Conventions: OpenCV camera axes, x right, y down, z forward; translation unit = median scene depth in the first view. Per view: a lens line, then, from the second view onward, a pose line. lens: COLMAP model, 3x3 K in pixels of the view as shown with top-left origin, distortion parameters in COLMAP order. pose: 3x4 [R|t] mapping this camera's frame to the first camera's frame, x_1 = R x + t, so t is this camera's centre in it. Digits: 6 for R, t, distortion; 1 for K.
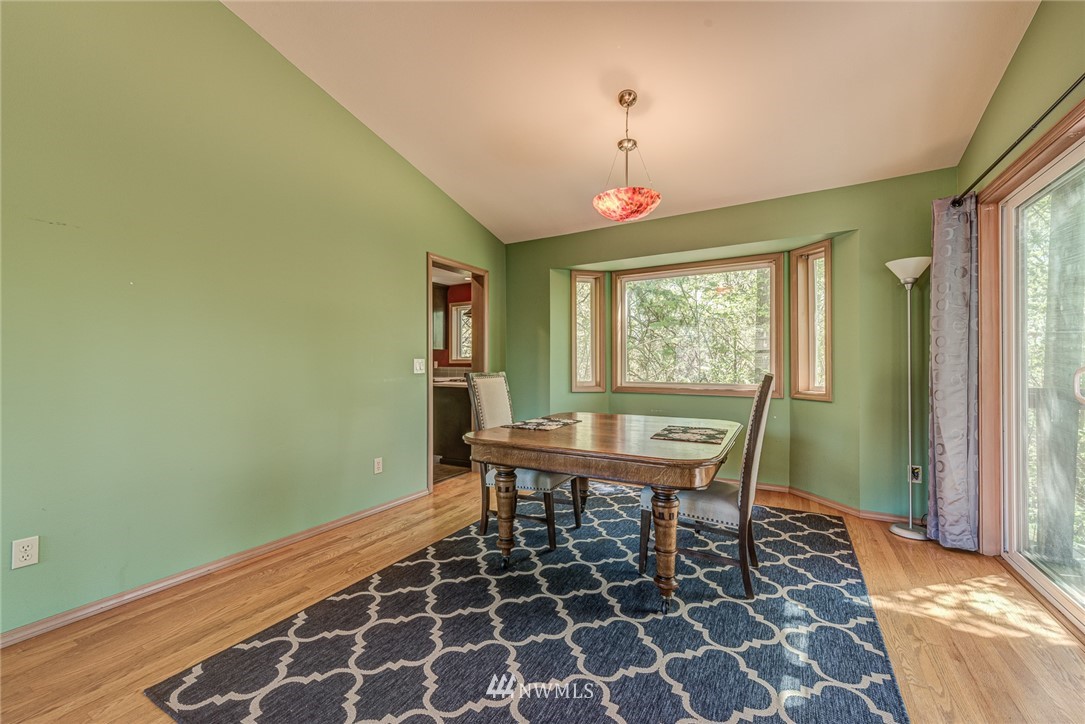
lens RADIAL K [[442.1, 0, 559.7], [0, 442.1, 358.3], [0, 0, 1]] dist [0.007611, -0.000955]
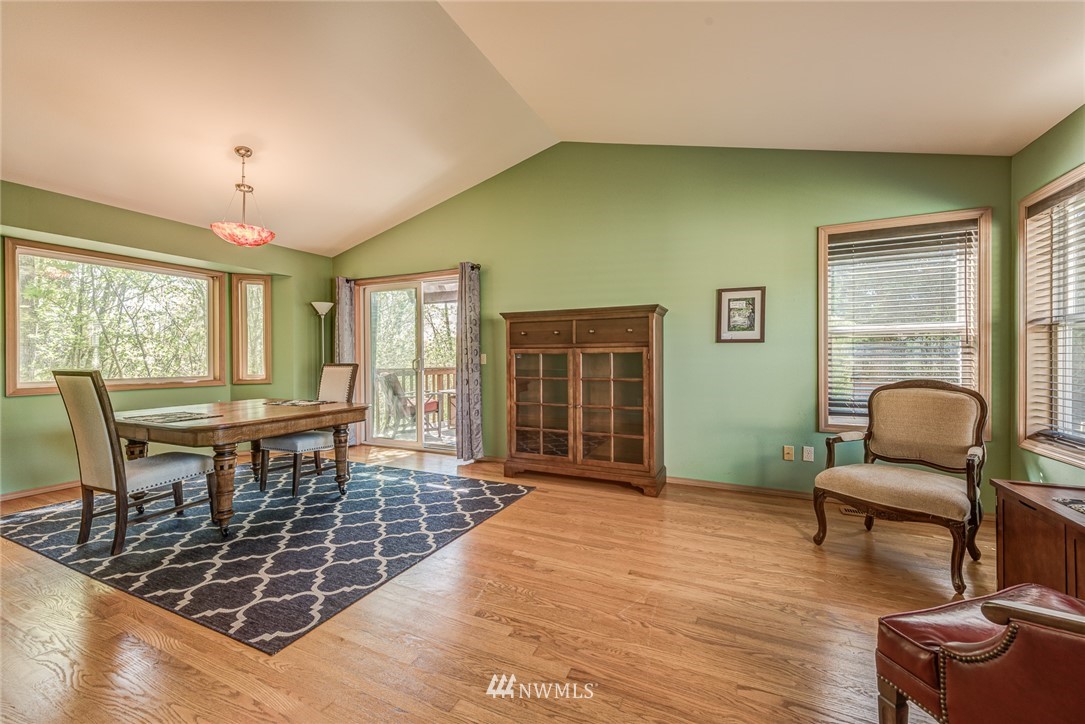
lens RADIAL K [[422.0, 0, 541.9], [0, 422.0, 359.5], [0, 0, 1]] dist [0.010870, -0.002473]
pose [[-0.074235, -0.008217, 0.997207, -1.429486], [-0.017080, 0.999830, 0.006968, -0.016322], [-0.997095, -0.016515, -0.074362, 0.281135]]
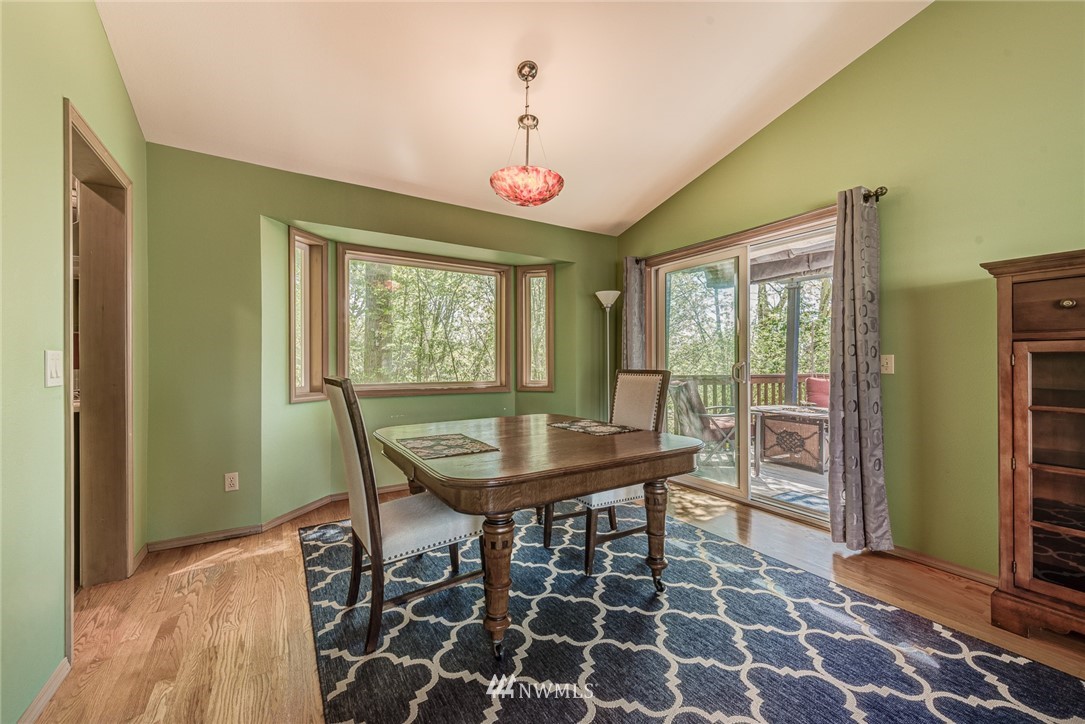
lens RADIAL K [[422.0, 0, 546.6], [0, 422.0, 360.0], [0, 0, 1]] dist [0.010870, -0.002473]
pose [[0.476456, 0.000236, 0.879198, -0.744493], [-0.015439, 0.999848, 0.008099, -0.005756], [-0.879063, -0.017433, 0.476387, 0.680589]]
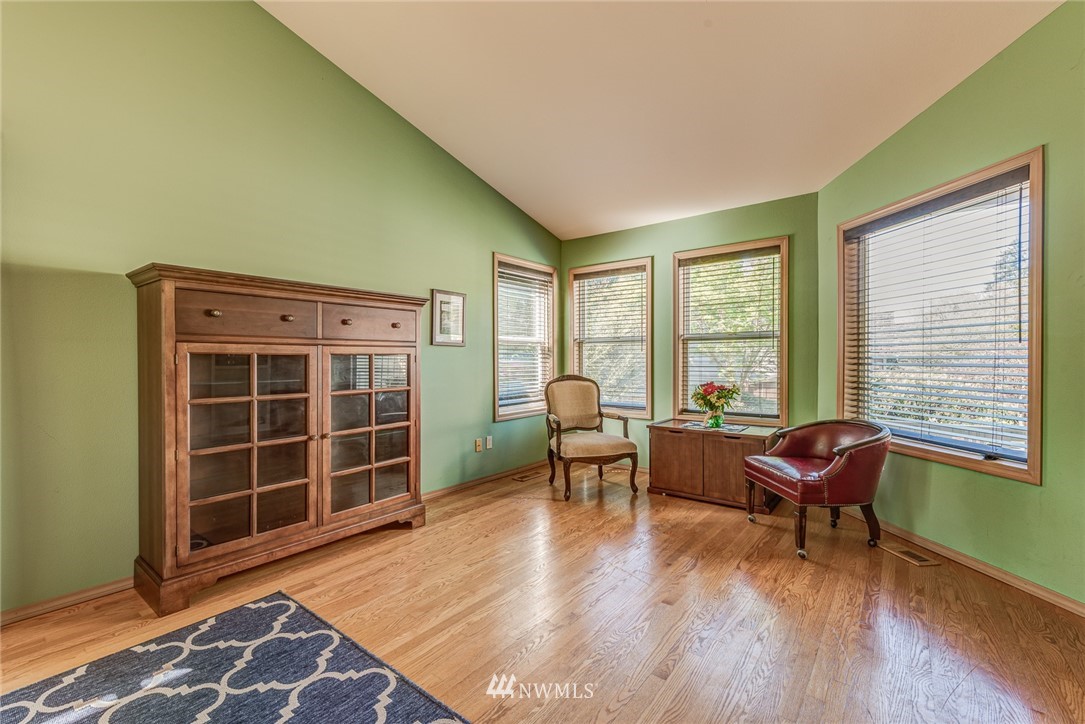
lens RADIAL K [[463.0, 0, 542.8], [0, 463.0, 361.2], [0, 0, 1]] dist [0.010740, -0.001641]
pose [[-0.987776, -0.000367, 0.155878, -0.495713], [-0.002905, 0.999867, -0.016058, 0.004698], [-0.155851, -0.016315, -0.987646, 1.124704]]
